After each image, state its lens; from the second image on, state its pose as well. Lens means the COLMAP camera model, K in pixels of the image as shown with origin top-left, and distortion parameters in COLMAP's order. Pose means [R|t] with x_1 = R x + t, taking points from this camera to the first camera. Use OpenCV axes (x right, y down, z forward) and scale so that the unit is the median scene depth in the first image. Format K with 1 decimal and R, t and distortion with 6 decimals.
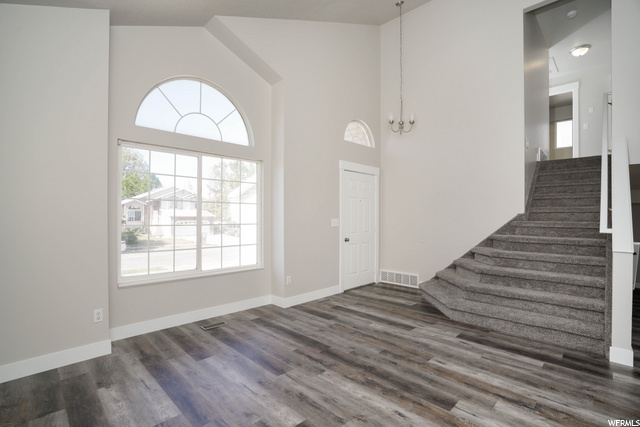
lens RADIAL K [[302.5, 0, 314.6], [0, 302.5, 218.7], [0, 0, 1]] dist [-0.041836, 0.011104]
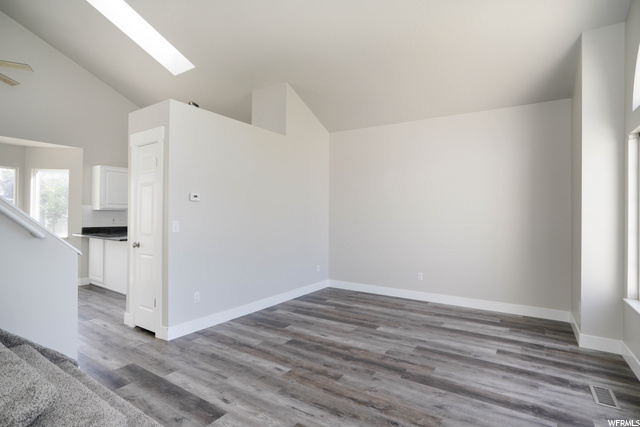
lens RADIAL K [[319.3, 0, 317.3], [0, 319.3, 211.4], [0, 0, 1]] dist [-0.036177, 0.009276]
pose [[-0.977796, -0.013637, -0.209114, 0.452114], [-0.014175, 0.999899, 0.001074, -0.023579], [0.209078, 0.004014, -0.977891, 1.750428]]
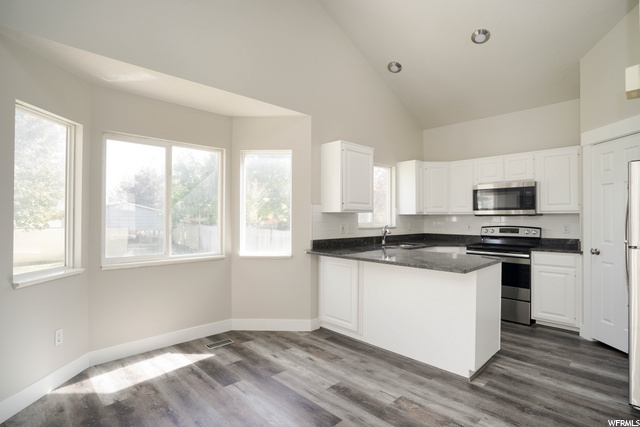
lens RADIAL K [[319.3, 0, 319.8], [0, 319.3, 219.2], [0, 0, 1]] dist [-0.036177, 0.009276]
pose [[-0.999822, -0.003101, 0.018605, 1.381124], [-0.002824, 0.999885, 0.014932, -0.003954], [-0.018649, 0.014877, -0.999715, 0.837353]]
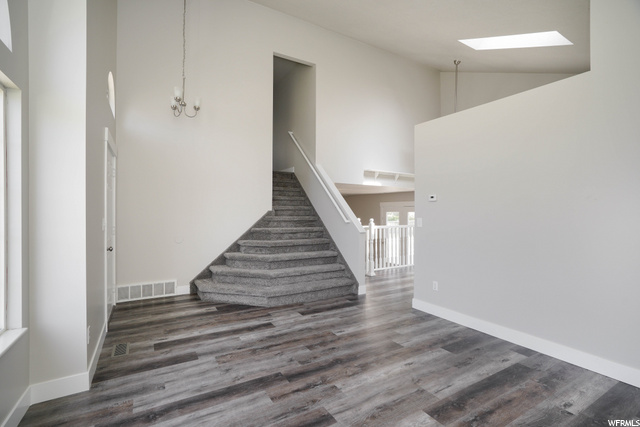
lens RADIAL K [[302.5, 0, 317.4], [0, 302.5, 207.8], [0, 0, 1]] dist [-0.041836, 0.011104]
pose [[0.243455, 0.015426, 0.969790, -0.698566], [0.009551, 0.999787, -0.018301, -0.004104], [-0.969865, 0.013718, 0.243255, 0.681826]]
